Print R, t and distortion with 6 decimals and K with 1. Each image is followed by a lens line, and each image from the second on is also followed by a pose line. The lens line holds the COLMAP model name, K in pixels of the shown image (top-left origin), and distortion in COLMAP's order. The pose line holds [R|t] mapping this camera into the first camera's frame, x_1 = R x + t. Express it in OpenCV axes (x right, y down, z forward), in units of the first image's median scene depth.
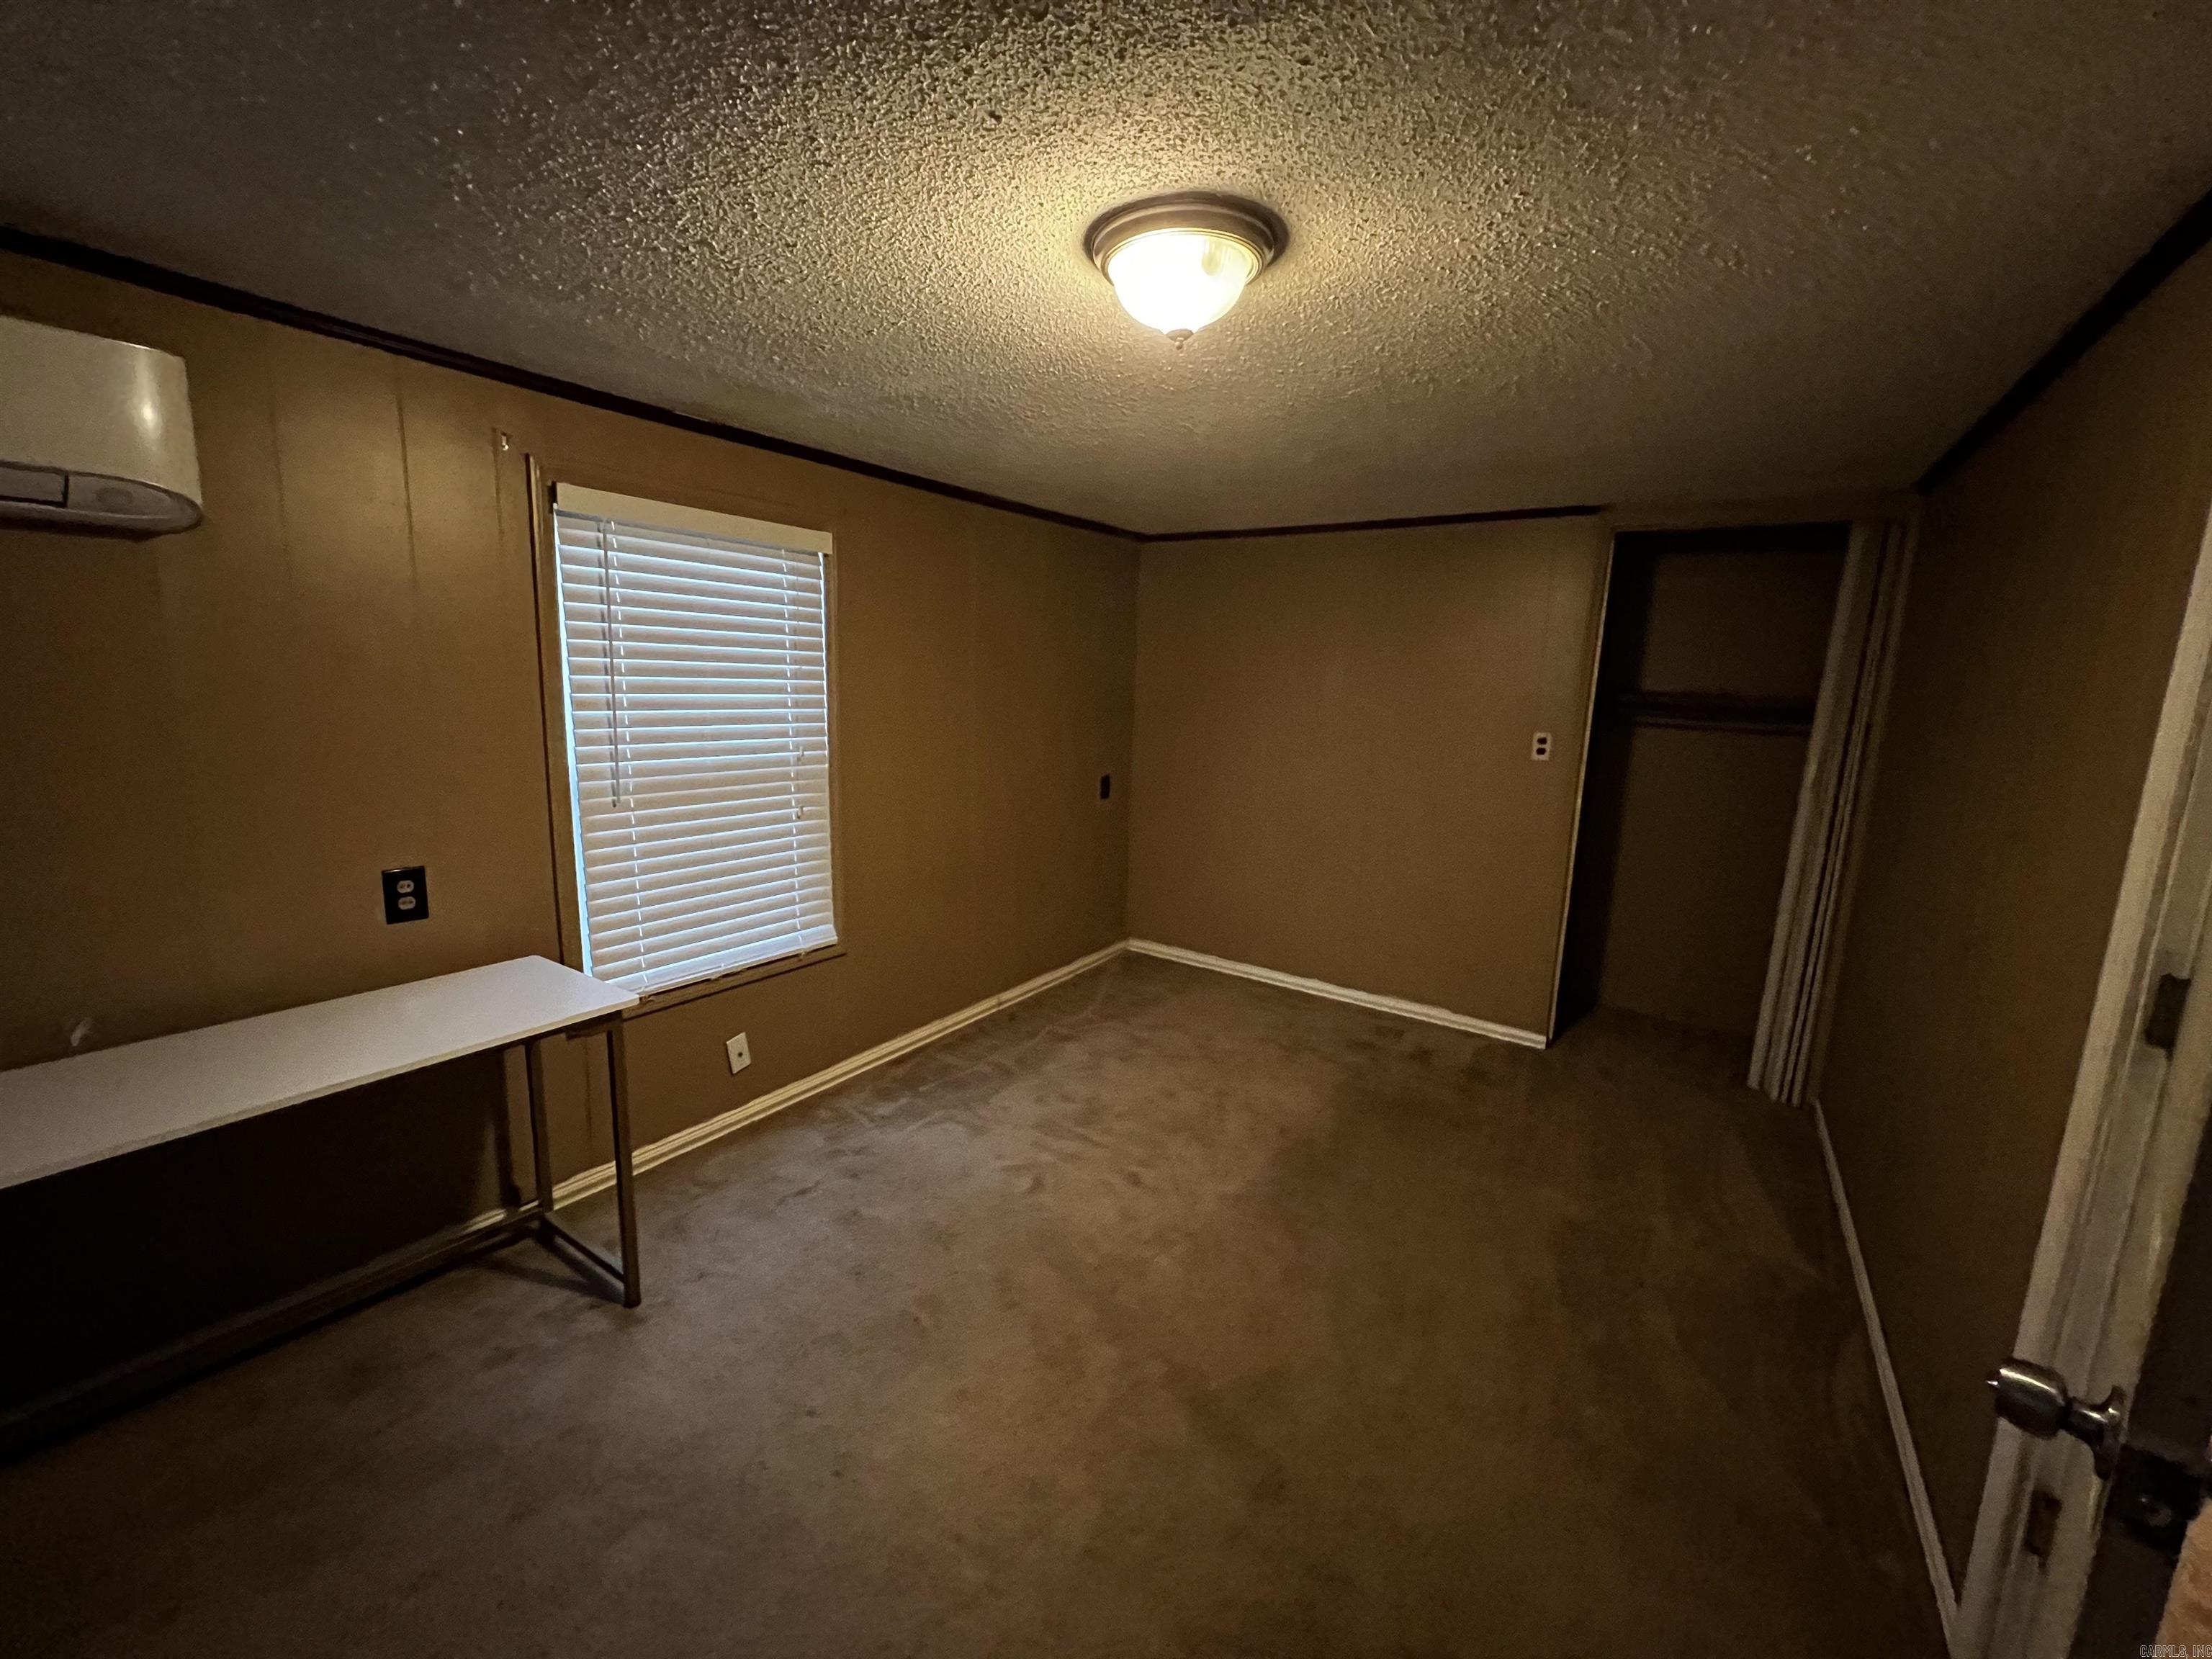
lens RADIAL K [[879.1, 0, 1098.0], [0, 879.1, 822.3], [0, 0, 1]] dist [-0.002102, -0.000373]
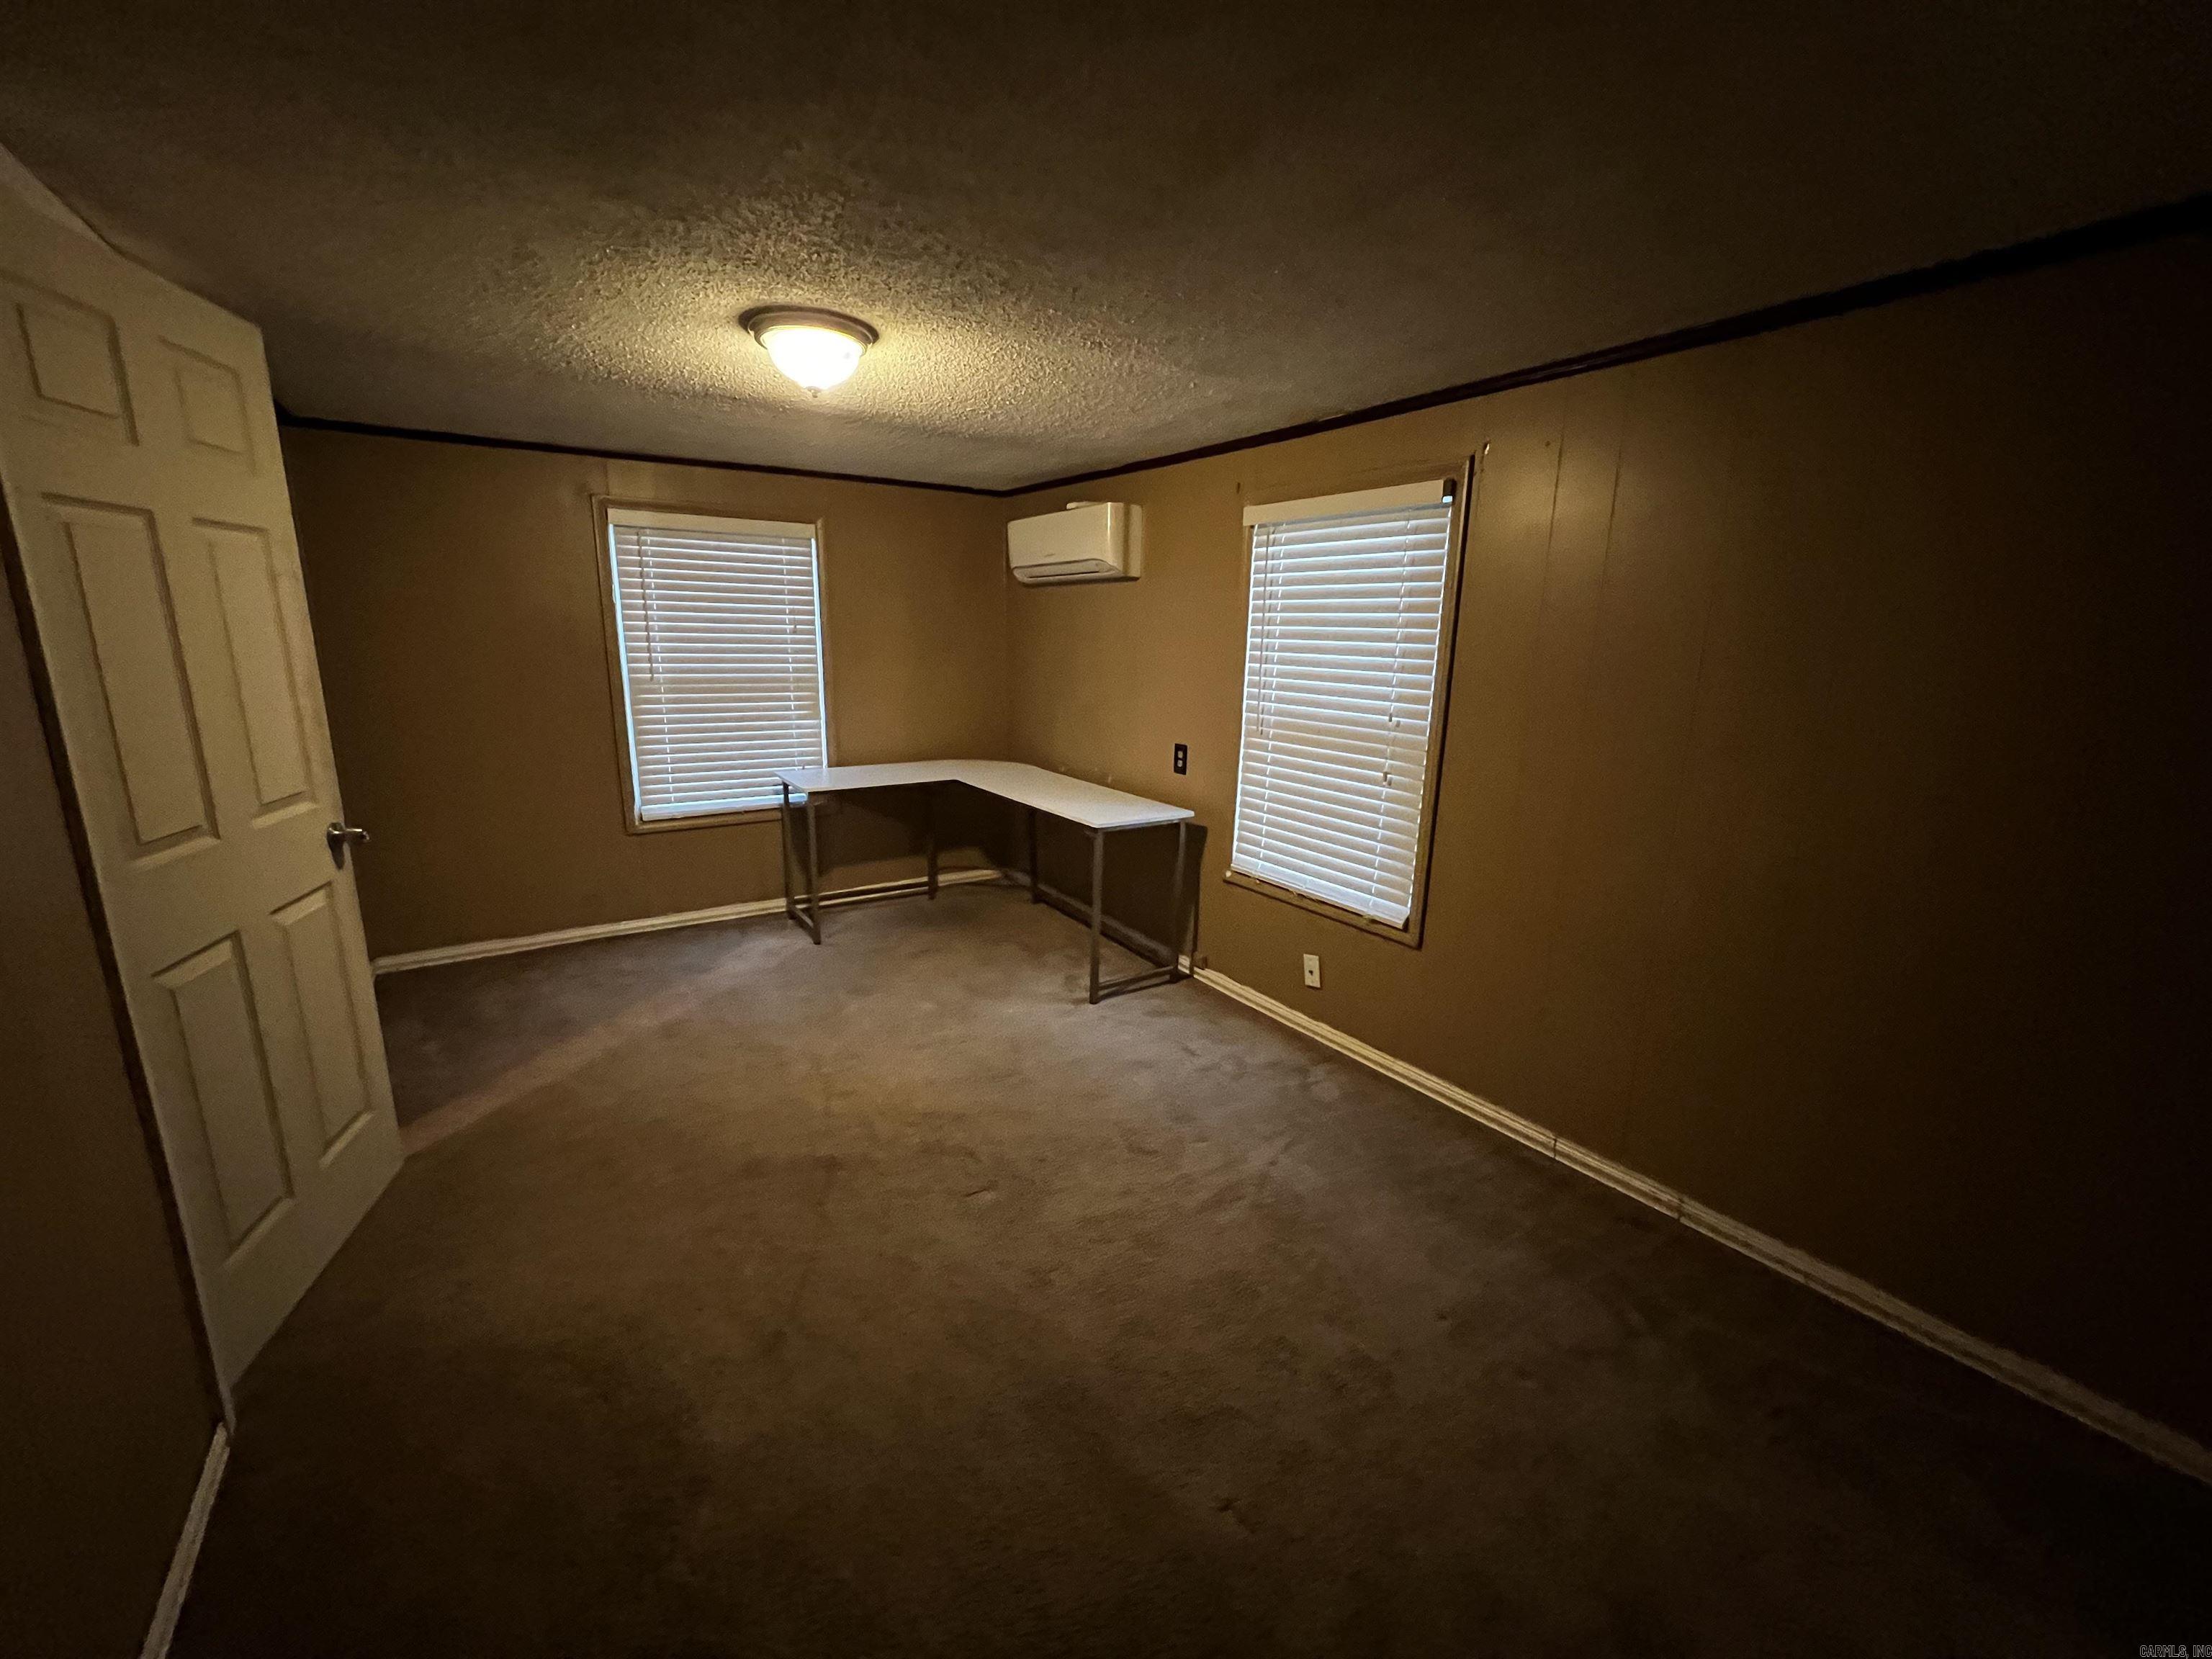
lens RADIAL K [[879.1, 0, 1098.0], [0, 879.1, 822.3], [0, 0, 1]] dist [-0.002102, -0.000373]
pose [[-0.361007, 0.162634, -0.918272, 0.728601], [-0.184551, 0.952743, 0.241293, -0.150146], [0.914120, 0.256576, -0.313932, 1.079489]]
